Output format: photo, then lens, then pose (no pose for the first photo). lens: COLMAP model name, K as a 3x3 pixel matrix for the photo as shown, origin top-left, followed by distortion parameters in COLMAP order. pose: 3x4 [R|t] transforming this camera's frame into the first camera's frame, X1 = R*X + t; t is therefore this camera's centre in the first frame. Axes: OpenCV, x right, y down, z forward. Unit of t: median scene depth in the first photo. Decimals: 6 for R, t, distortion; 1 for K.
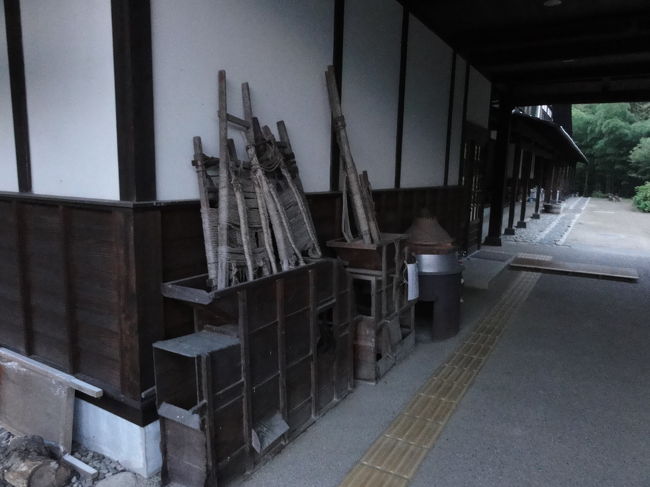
lens RADIAL K [[458.4, 0, 325.0], [0, 458.4, 243.5], [0, 0, 1]] dist [0.000971, 0.000131]
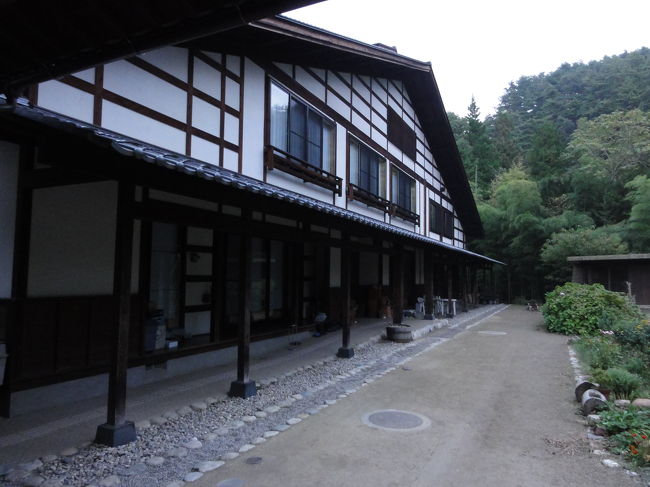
lens RADIAL K [[458.4, 0, 325.0], [0, 458.4, 243.5], [0, 0, 1]] dist [0.000971, 0.000131]
pose [[0.997267, -0.010553, 0.073126, 0.350521], [0.026948, 0.973515, -0.227030, -0.056037], [-0.068793, 0.228380, 0.971139, 0.369028]]
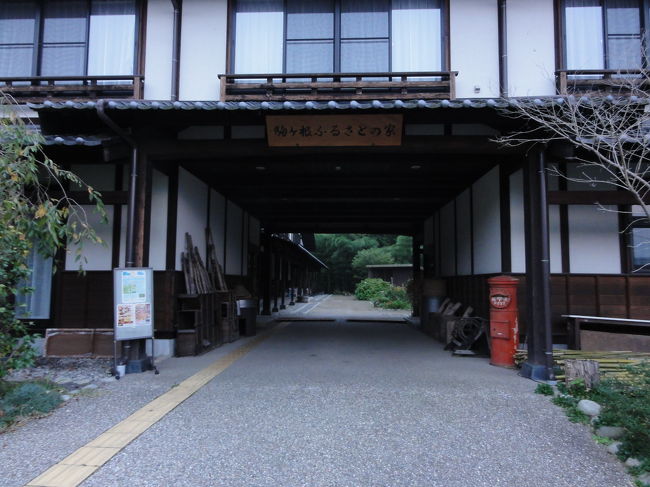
lens RADIAL K [[458.4, 0, 325.0], [0, 458.4, 243.5], [0, 0, 1]] dist [0.000971, 0.000131]
pose [[0.882111, 0.021621, 0.470545, -0.113235], [0.088189, 0.973702, -0.210065, 0.059998], [-0.462712, 0.226797, 0.857007, -0.282610]]
